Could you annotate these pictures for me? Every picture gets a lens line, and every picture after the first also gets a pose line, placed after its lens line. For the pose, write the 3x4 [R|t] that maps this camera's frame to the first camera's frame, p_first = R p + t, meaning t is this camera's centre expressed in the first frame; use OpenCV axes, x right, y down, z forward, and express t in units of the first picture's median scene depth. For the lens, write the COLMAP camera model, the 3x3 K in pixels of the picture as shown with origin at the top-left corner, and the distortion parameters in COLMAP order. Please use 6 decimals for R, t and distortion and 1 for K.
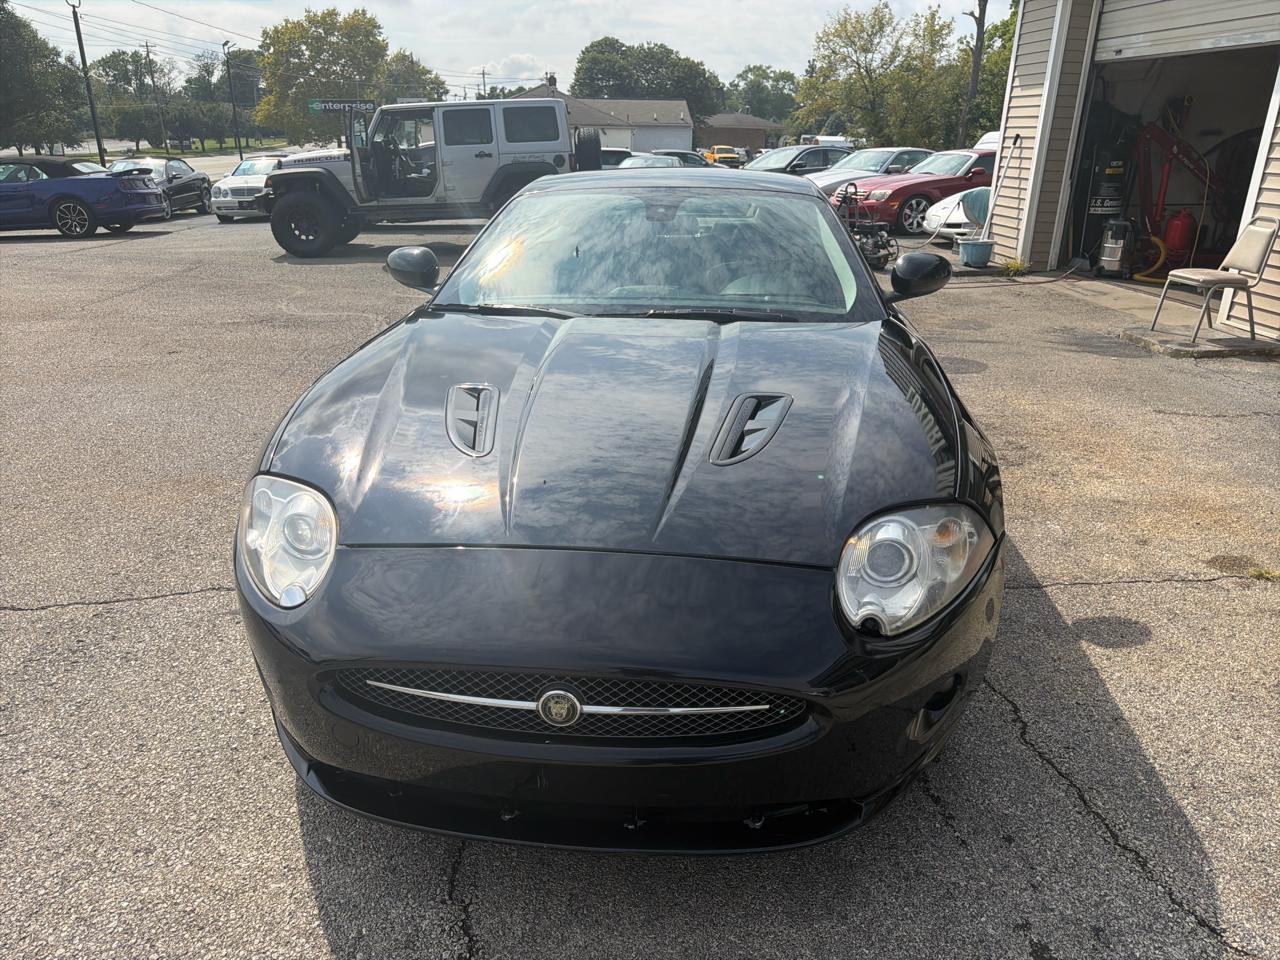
lens RADIAL K [[915.2, 0, 633.7], [0, 915.2, 483.2], [0, 0, 1]] dist [0.006167, -0.012083]
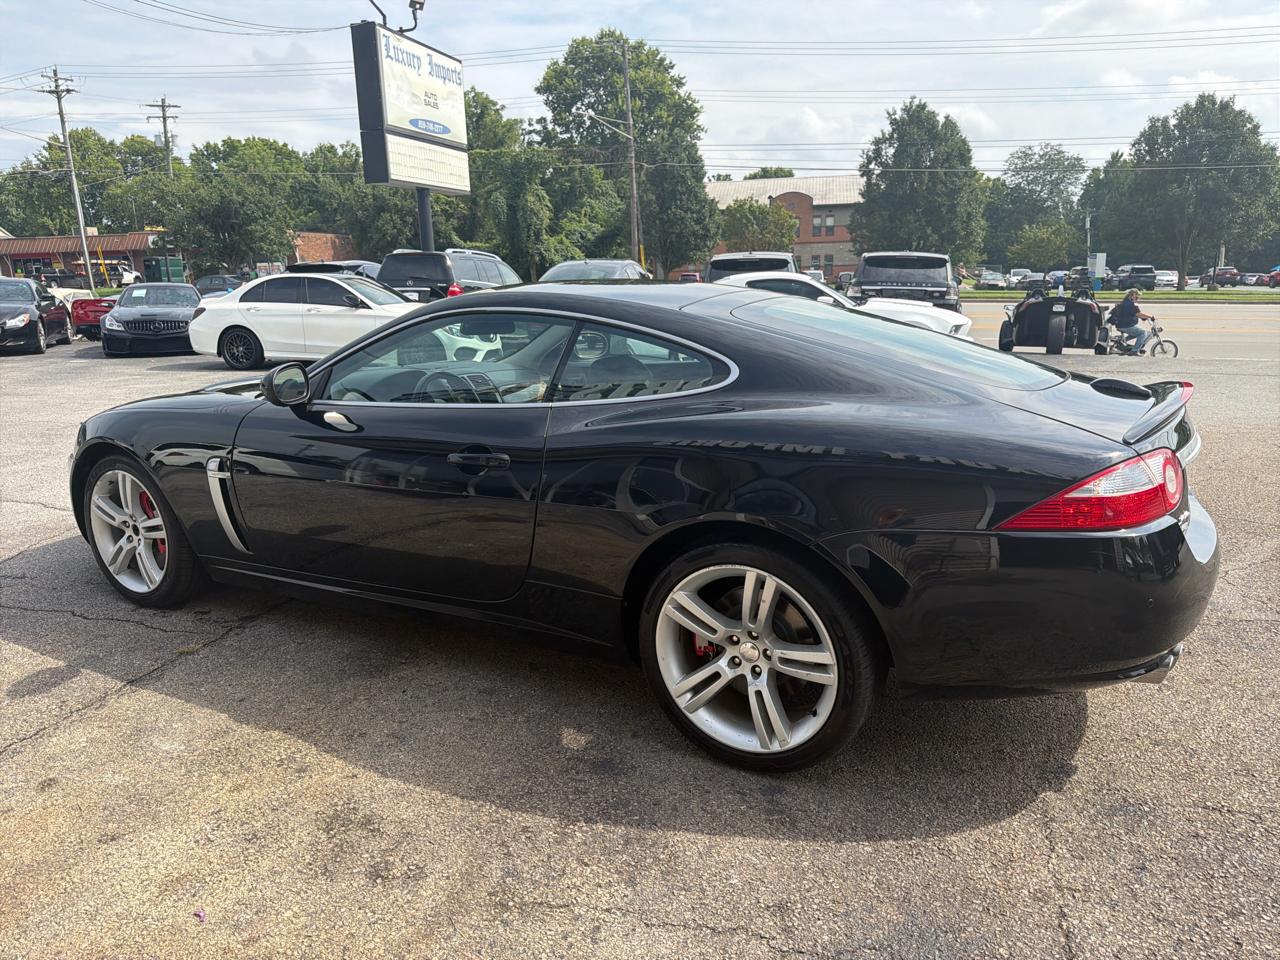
lens RADIAL K [[892.9, 0, 640.3], [0, 892.9, 505.2], [0, 0, 1]] dist [0.053564, -0.071902]
pose [[-0.391867, 0.235580, -0.889349, 0.267955], [-0.307355, 0.877602, 0.367896, -0.149884], [0.867164, 0.417512, -0.271497, 0.424119]]
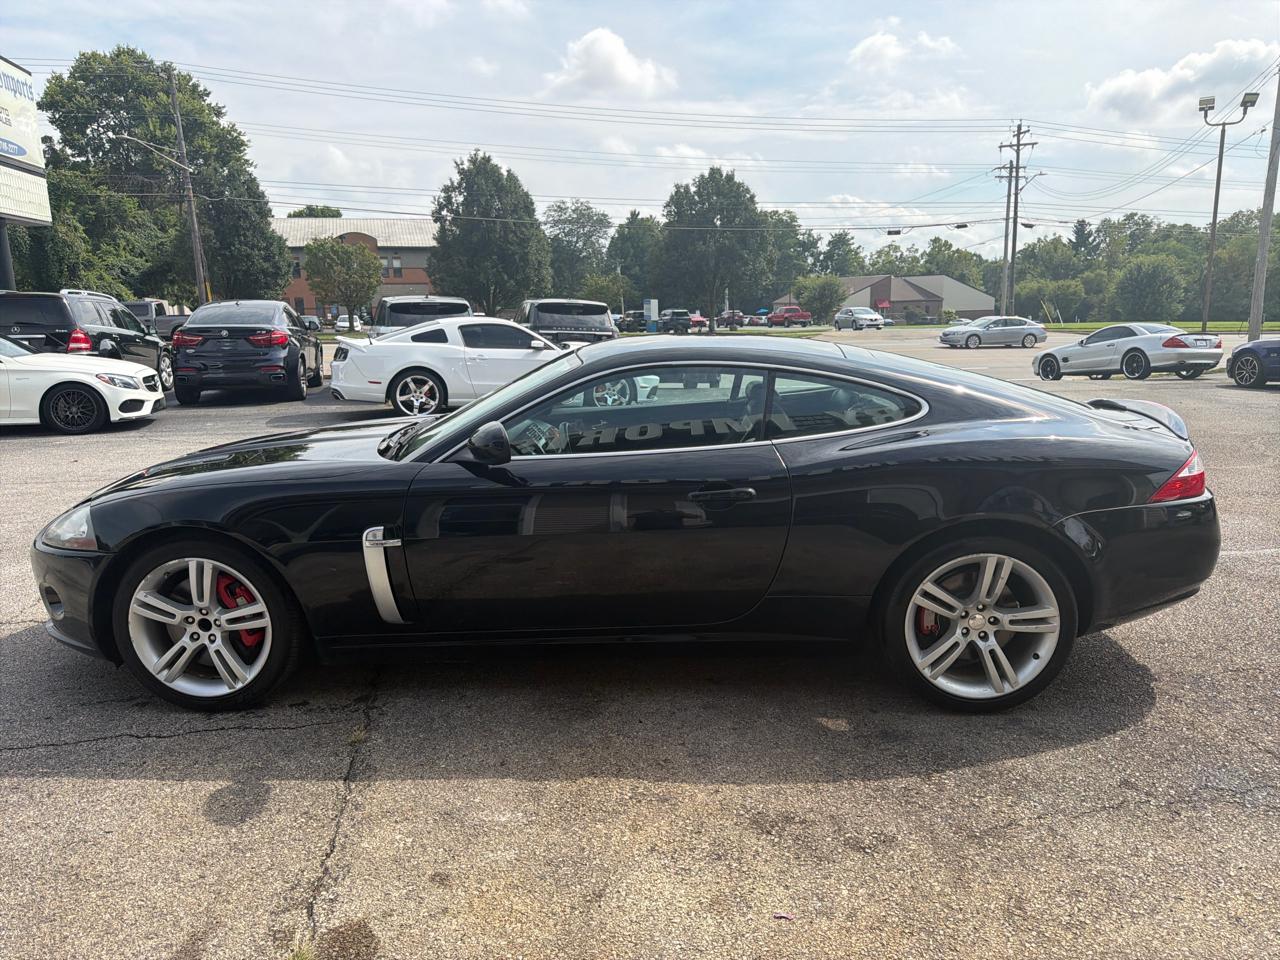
lens RADIAL K [[885.5, 0, 642.4], [0, 885.5, 503.7], [0, 0, 1]] dist [0.042345, -0.057261]
pose [[0.076879, 0.214172, -0.973766, 0.323697], [-0.336282, 0.924998, 0.176896, -0.101101], [0.938618, 0.313860, 0.143135, 0.269909]]
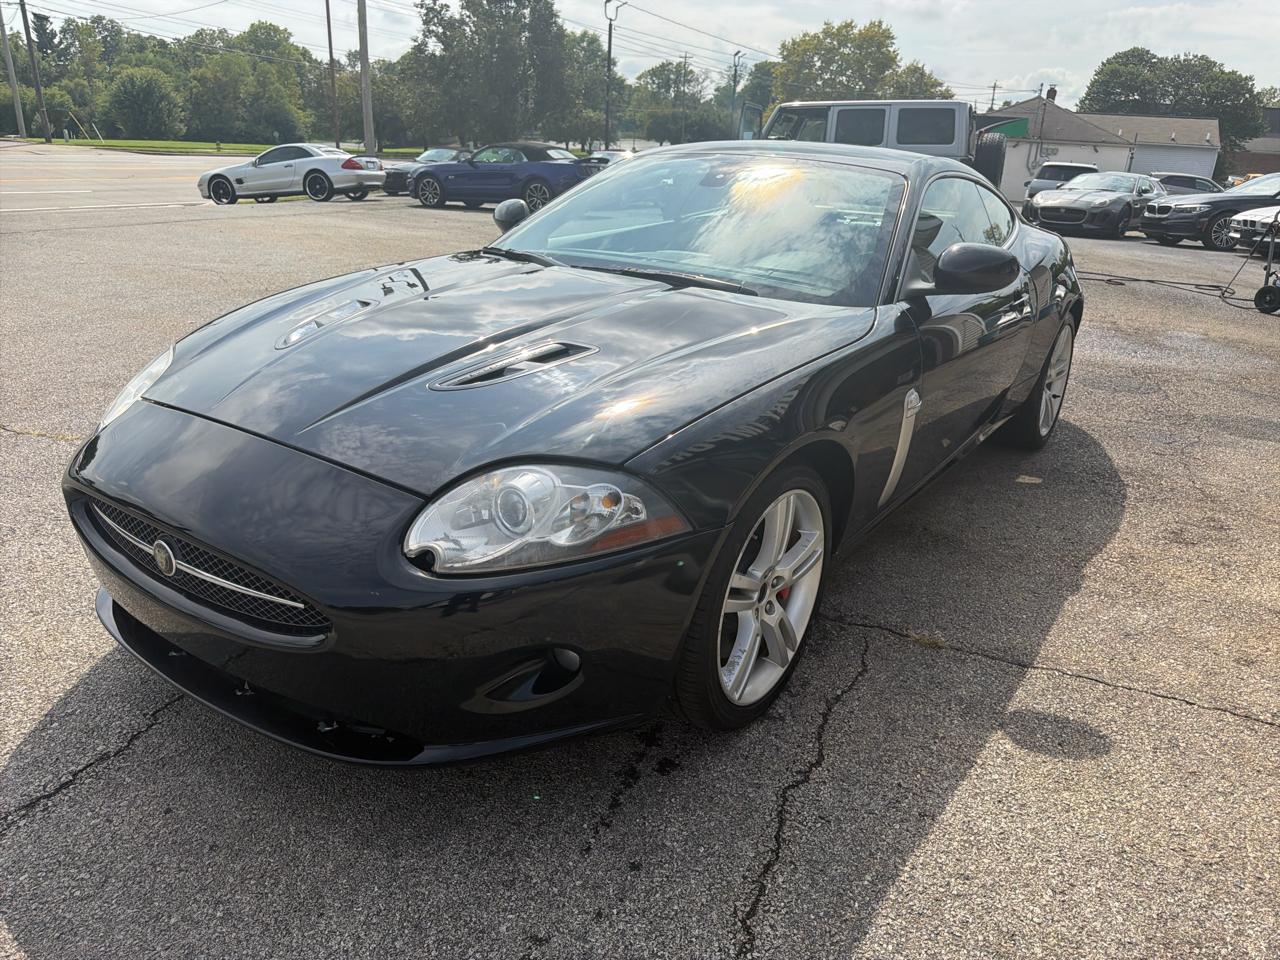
lens RADIAL K [[906.8, 0, 641.9], [0, 906.8, 483.4], [0, 0, 1]] dist [0.005279, -0.006483]
pose [[0.876989, 0.205766, -0.434224, 0.116907], [-0.209325, 0.977019, 0.040214, -0.001068], [0.432520, 0.055627, 0.899907, 0.032439]]
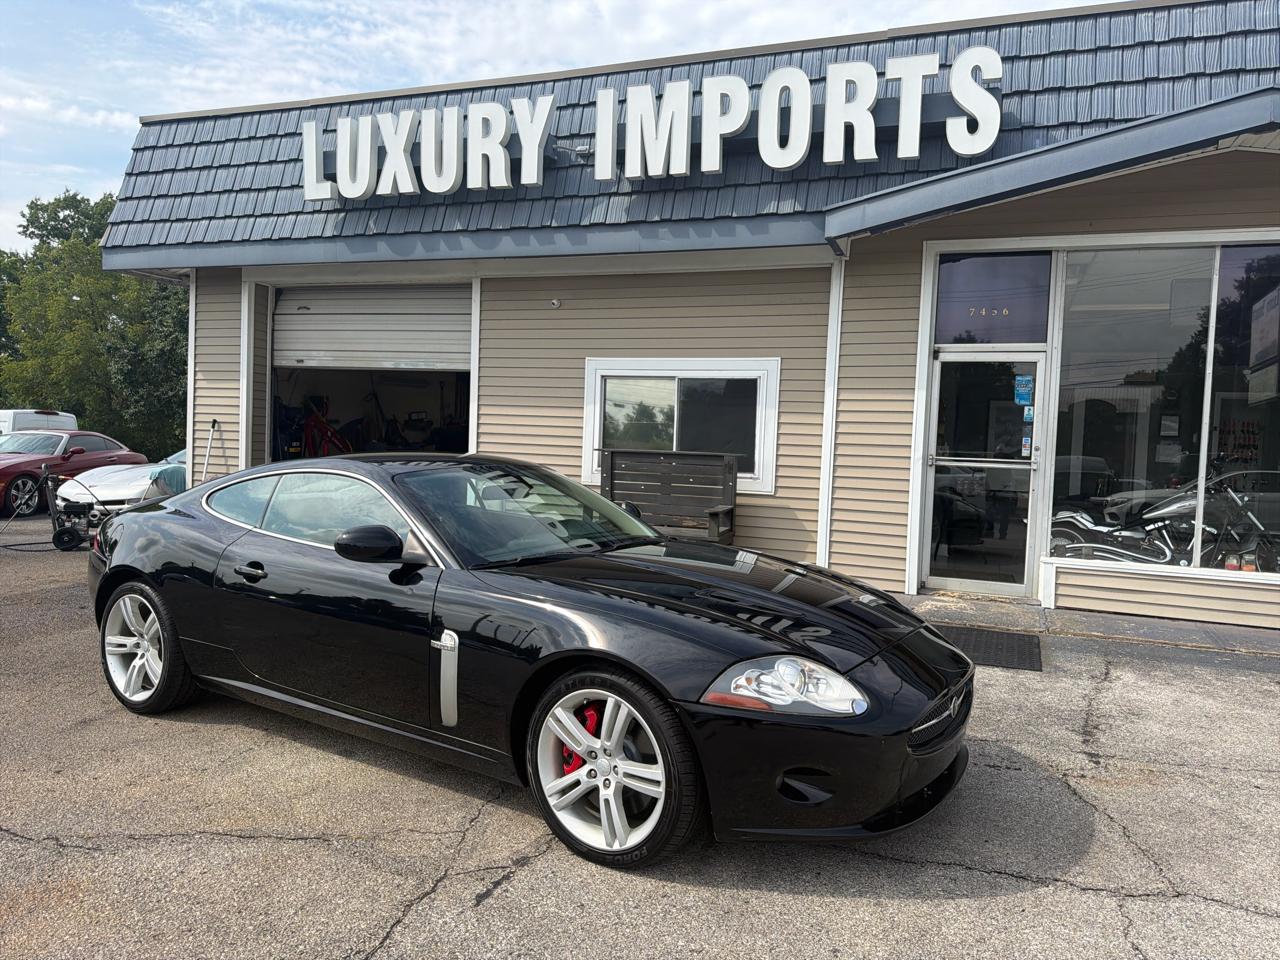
lens RADIAL K [[920.1, 0, 638.6], [0, 920.1, 470.7], [0, 0, 1]] dist [0.004238, -0.010444]
pose [[0.451568, -0.023509, 0.891927, -0.282252], [0.288981, 0.949622, -0.121277, -0.026763], [-0.844142, 0.312515, 0.435613, 0.068884]]
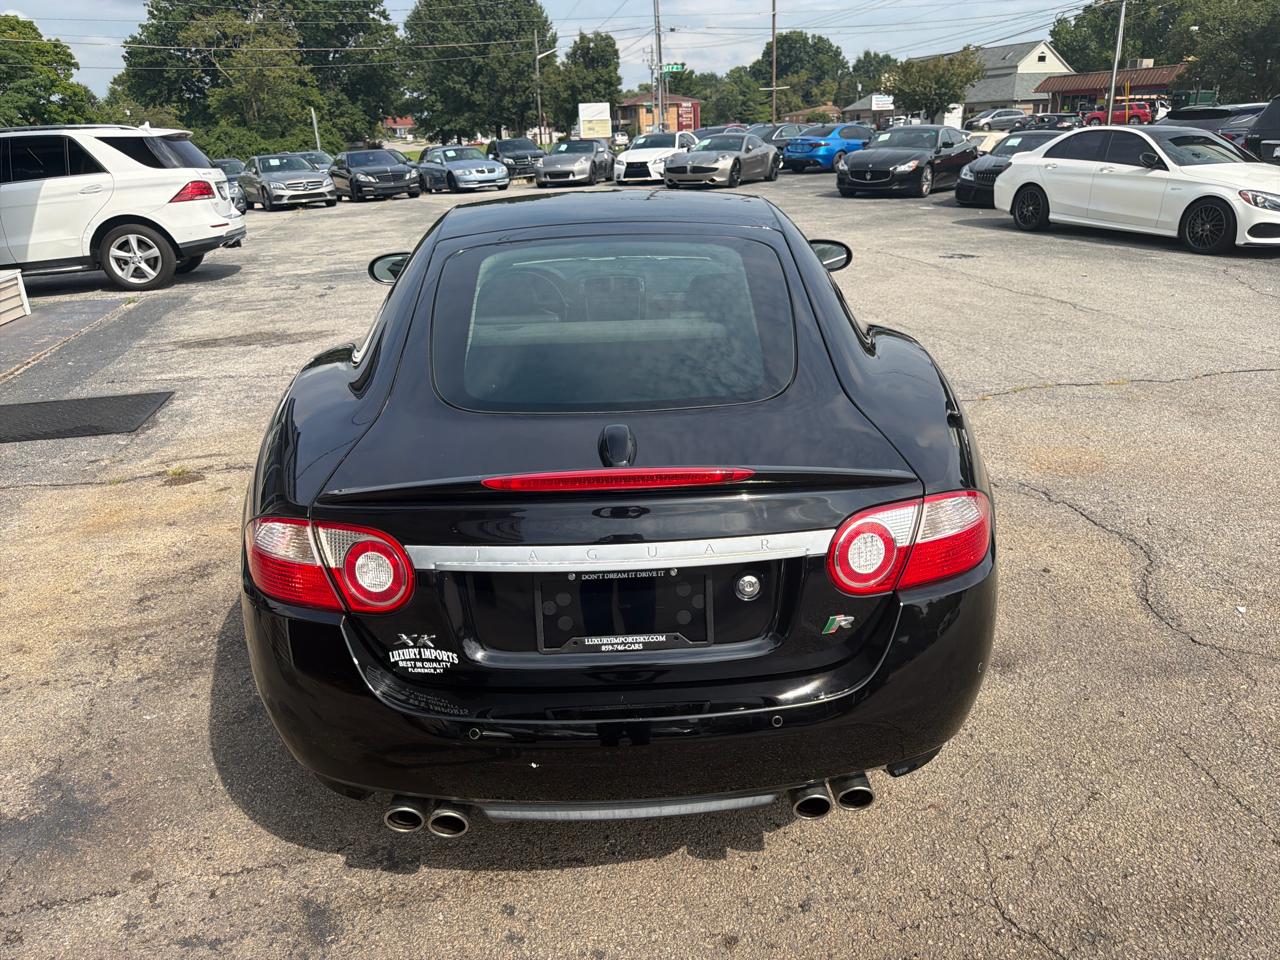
lens RADIAL K [[920.1, 0, 638.6], [0, 920.1, 470.7], [0, 0, 1]] dist [0.004238, -0.010444]
pose [[-0.988259, 0.078053, -0.131350, 0.046712], [-0.026296, 0.759959, 0.649438, -0.215598], [0.150511, 0.645267, -0.748984, 0.557256]]
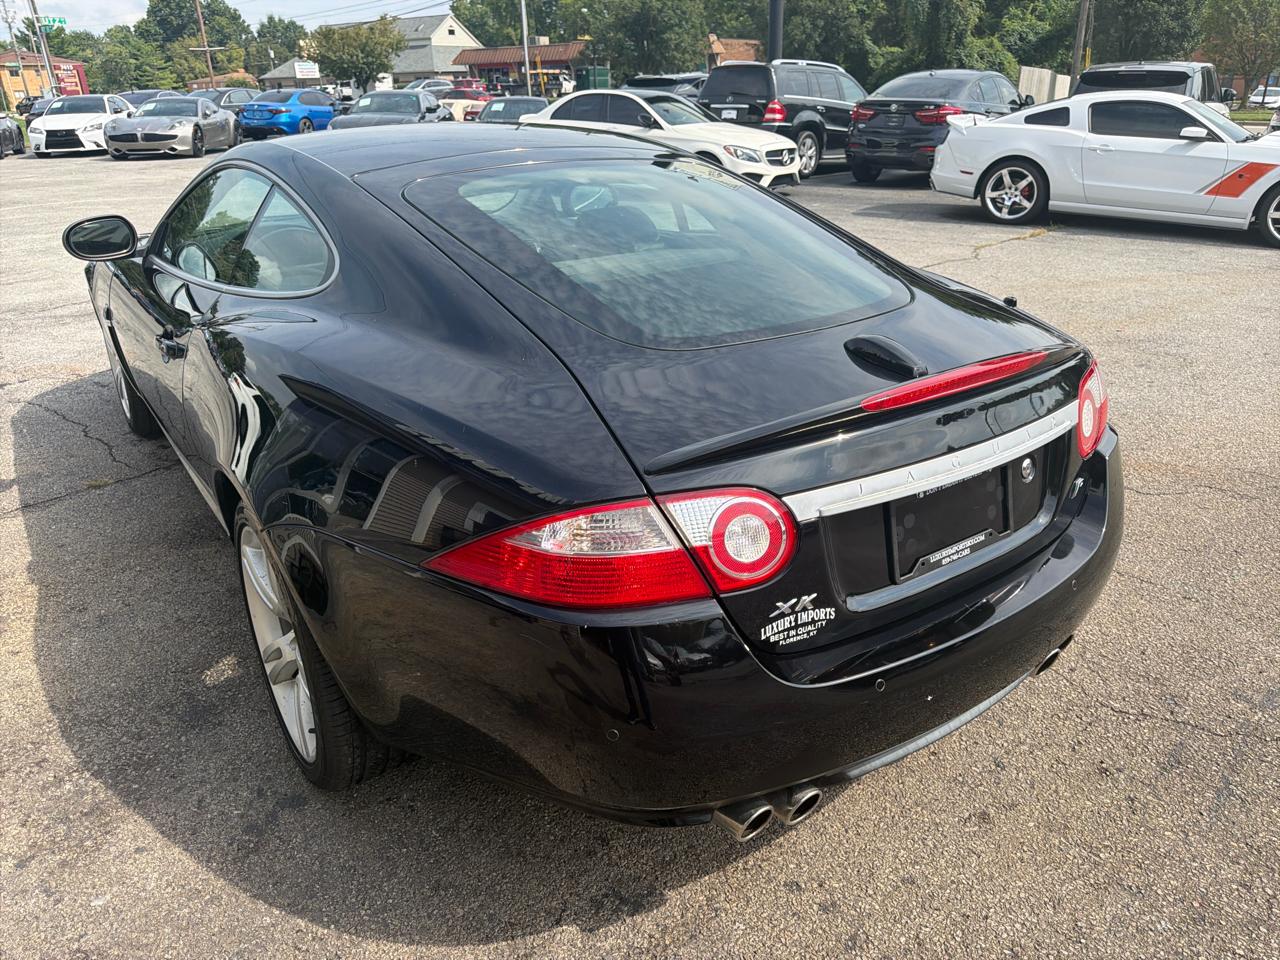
lens RADIAL K [[920.1, 0, 638.6], [0, 920.1, 470.7], [0, 0, 1]] dist [0.004238, -0.010444]
pose [[-0.750789, 0.261431, -0.606605, 0.139079], [-0.219964, 0.766977, 0.602795, -0.188269], [0.622841, 0.586003, -0.518333, 0.507856]]
